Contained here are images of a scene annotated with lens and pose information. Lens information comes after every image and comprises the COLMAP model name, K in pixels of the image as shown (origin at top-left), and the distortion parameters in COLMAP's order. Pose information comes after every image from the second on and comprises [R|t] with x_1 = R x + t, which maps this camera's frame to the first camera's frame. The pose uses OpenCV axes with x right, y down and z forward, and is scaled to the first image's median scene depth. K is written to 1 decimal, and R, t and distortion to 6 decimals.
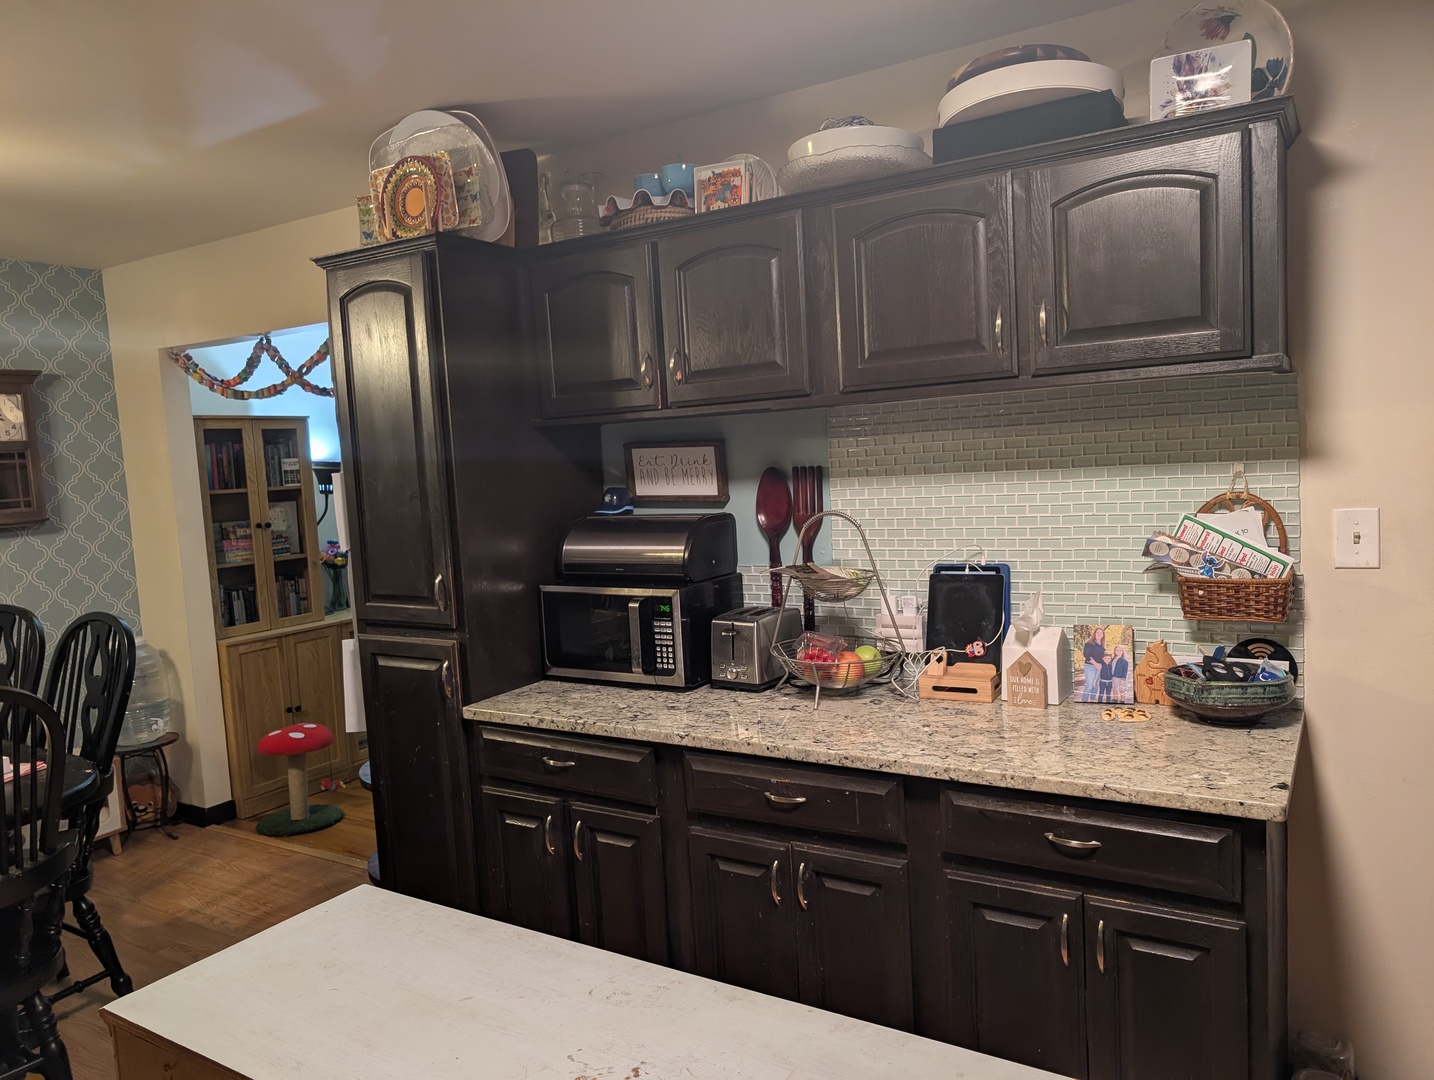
lens RADIAL K [[1029.6, 0, 709.7], [0, 1029.6, 541.5], [0, 0, 1]] dist [0.031991, -0.036108]
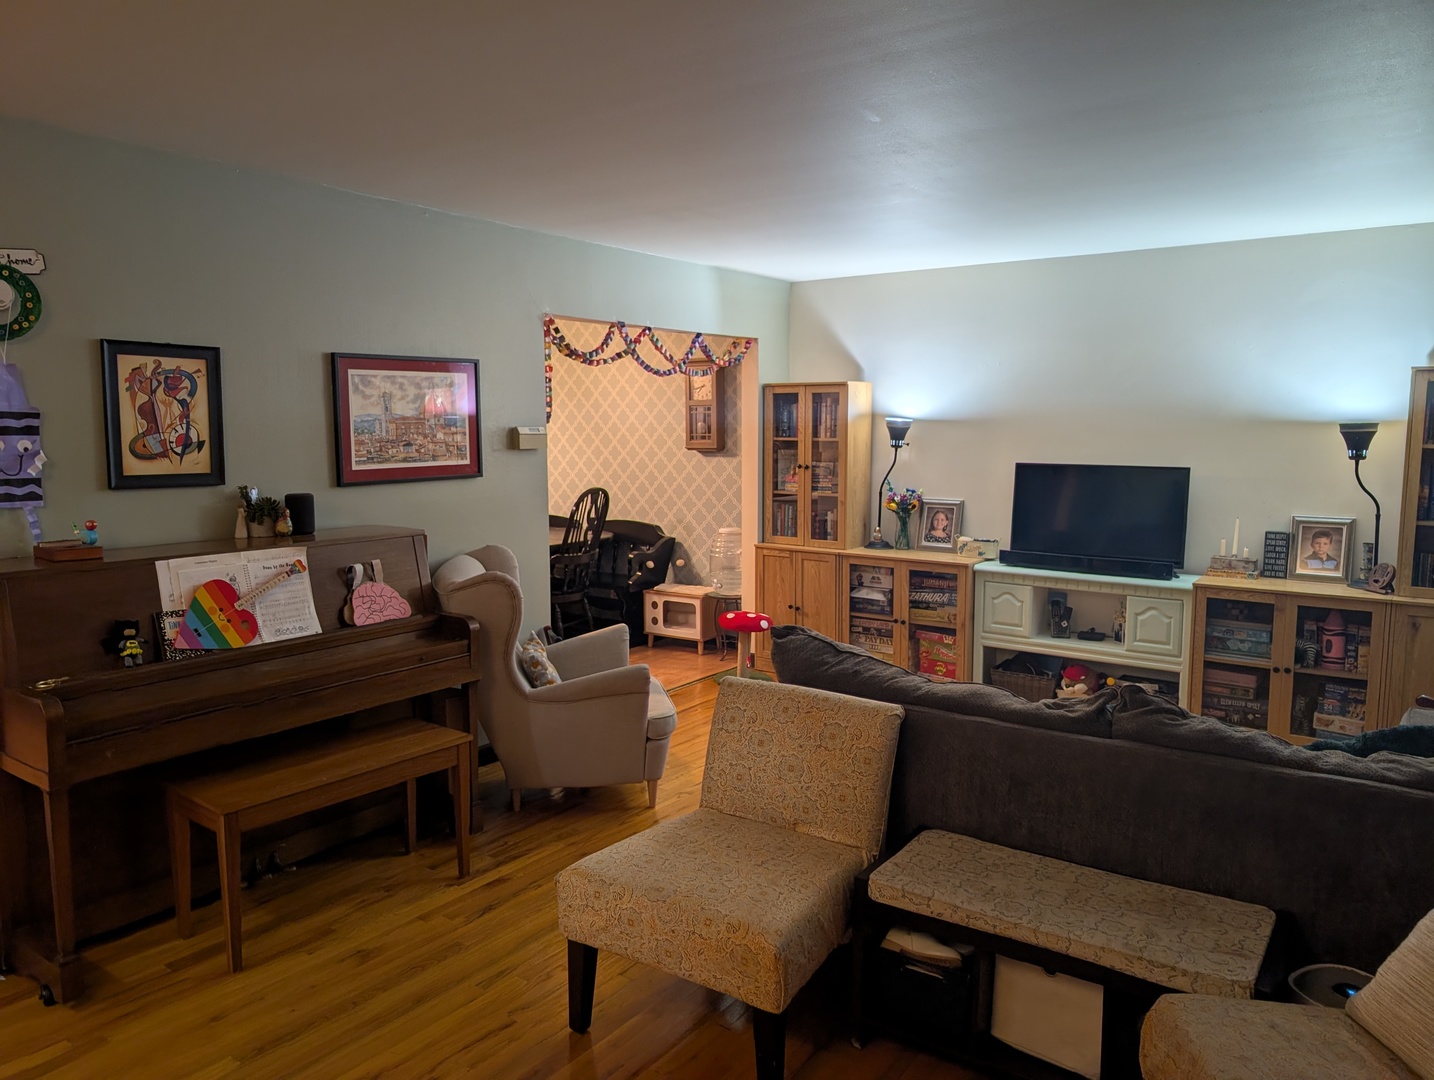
lens RADIAL K [[1029.6, 0, 724.1], [0, 1029.6, 537.1], [0, 0, 1]] dist [0.031991, -0.036108]
pose [[-0.057920, 0.172049, -0.983384, 0.950021], [-0.076328, 0.981391, 0.176196, -0.162689], [0.995399, 0.085265, -0.043710, 1.039382]]
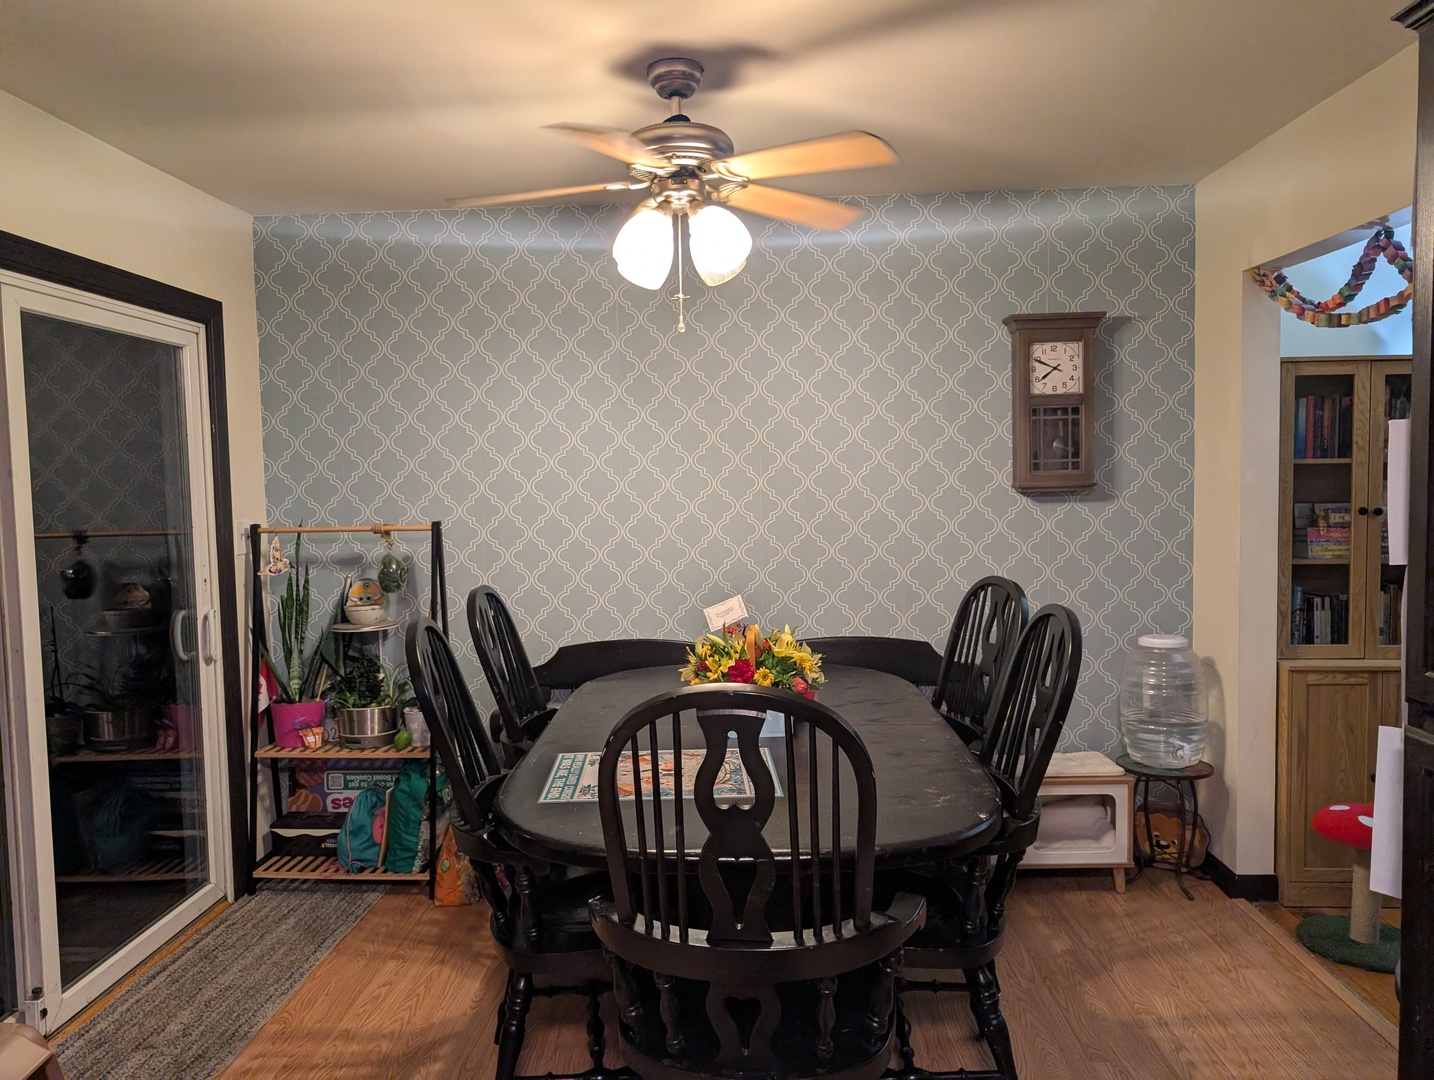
lens RADIAL K [[1029.6, 0, 708.0], [0, 1029.6, 537.9], [0, 0, 1]] dist [0.031991, -0.036108]
pose [[0.494599, 0.100767, -0.863260, -0.044519], [-0.085539, 0.994078, 0.067027, -0.006790], [0.864902, 0.040691, 0.500289, 0.273416]]
